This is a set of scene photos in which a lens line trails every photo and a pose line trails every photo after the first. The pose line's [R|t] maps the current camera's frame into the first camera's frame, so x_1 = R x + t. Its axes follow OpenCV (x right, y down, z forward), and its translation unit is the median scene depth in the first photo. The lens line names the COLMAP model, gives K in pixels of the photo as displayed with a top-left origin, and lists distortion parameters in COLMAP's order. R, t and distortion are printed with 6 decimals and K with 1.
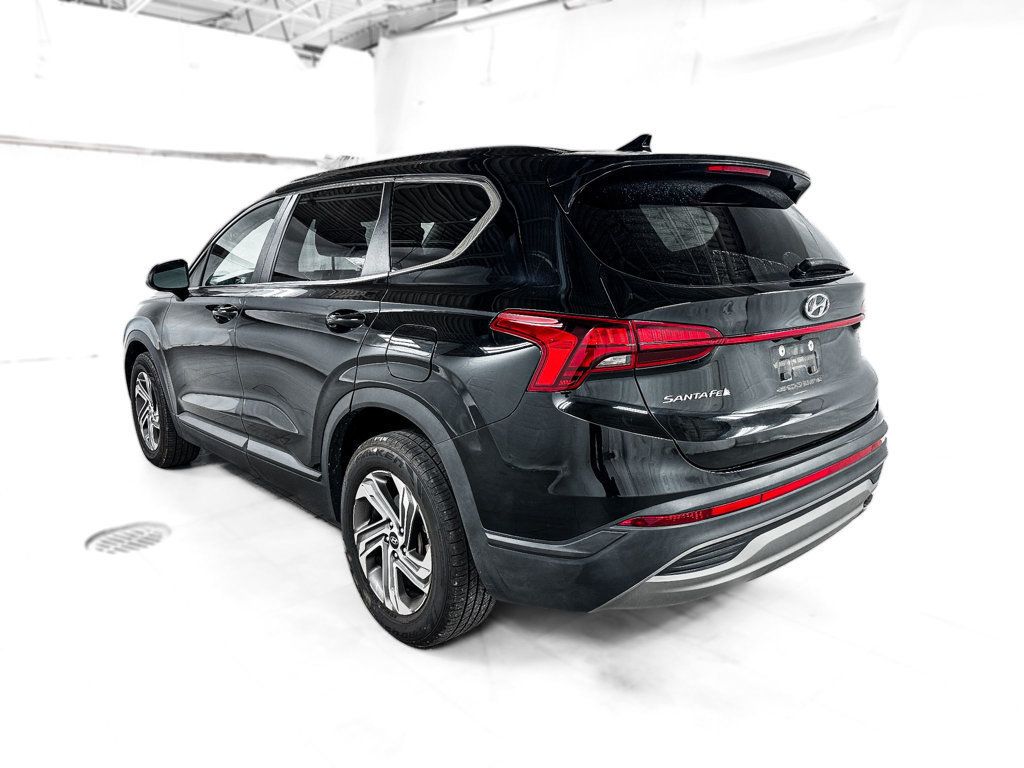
lens RADIAL K [[782.3, 0, 512.0], [0, 782.3, 384.0], [0, 0, 1]] dist [0.033283, -0.007746]
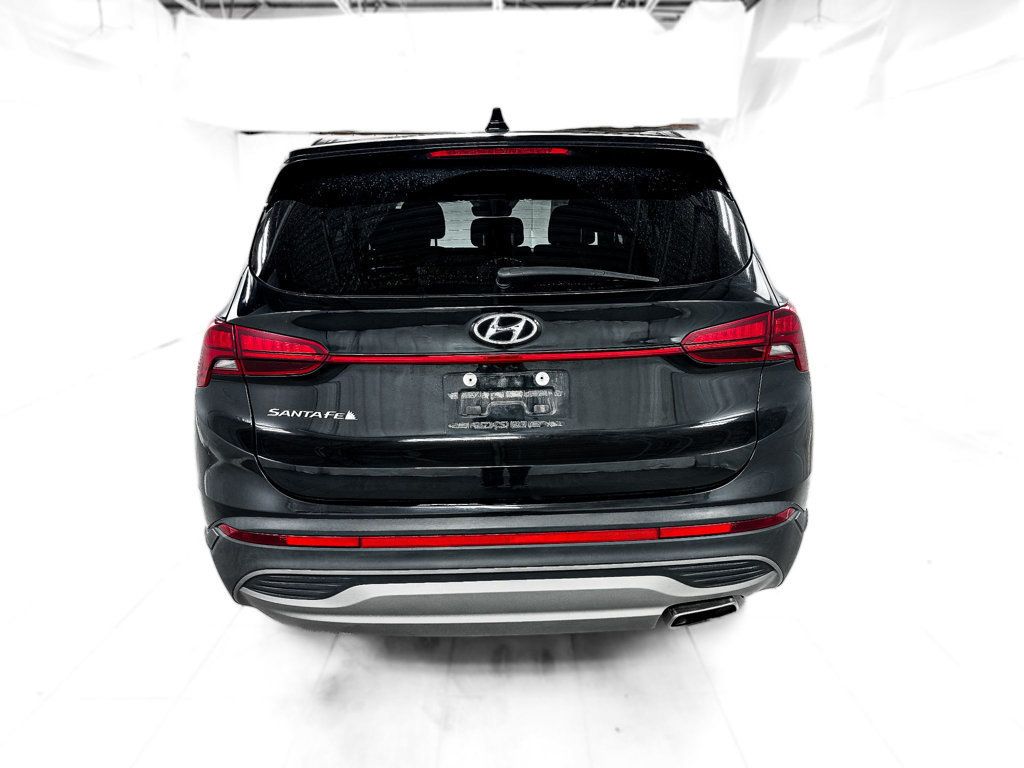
lens RADIAL K [[782.3, 0, 512.0], [0, 782.3, 384.0], [0, 0, 1]] dist [0.033283, -0.007746]
pose [[0.743518, 0.142957, -0.653256, 0.903522], [-0.107580, 0.989729, 0.094146, -0.118169], [0.660005, 0.000278, 0.751261, 0.420526]]
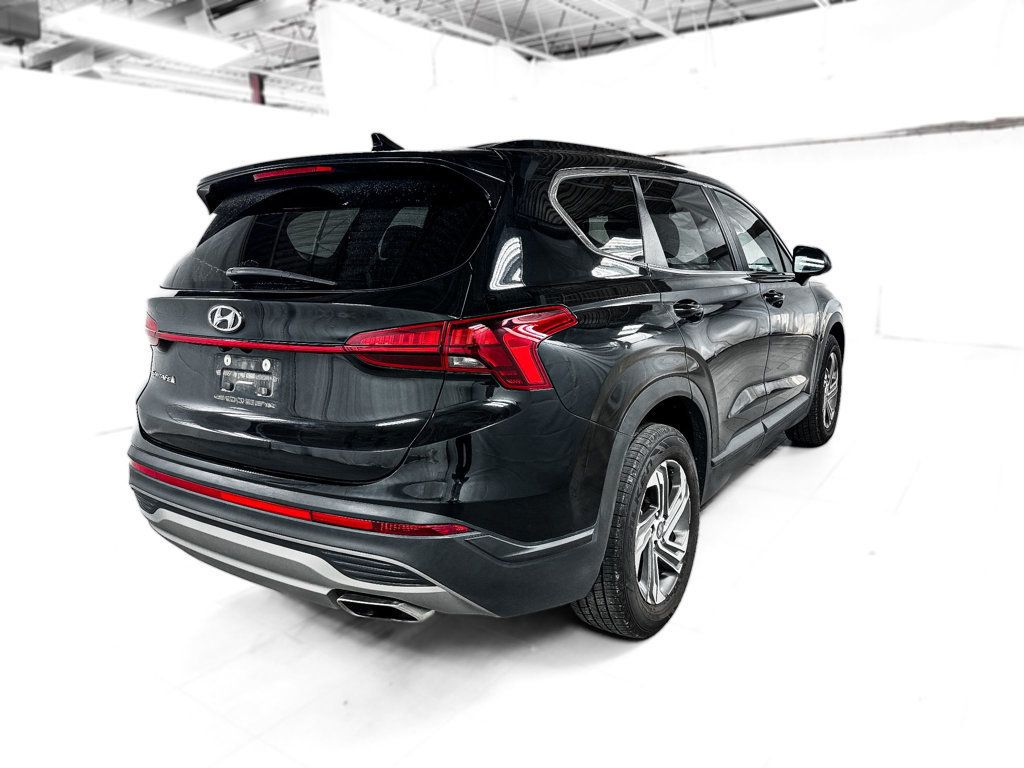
lens RADIAL K [[782.3, 0, 512.0], [0, 782.3, 384.0], [0, 0, 1]] dist [0.033283, -0.007746]
pose [[0.210589, 0.182170, -0.960451, 1.368310], [-0.152875, 0.976533, 0.151701, -0.216475], [0.965547, 0.114882, 0.233496, 1.115756]]
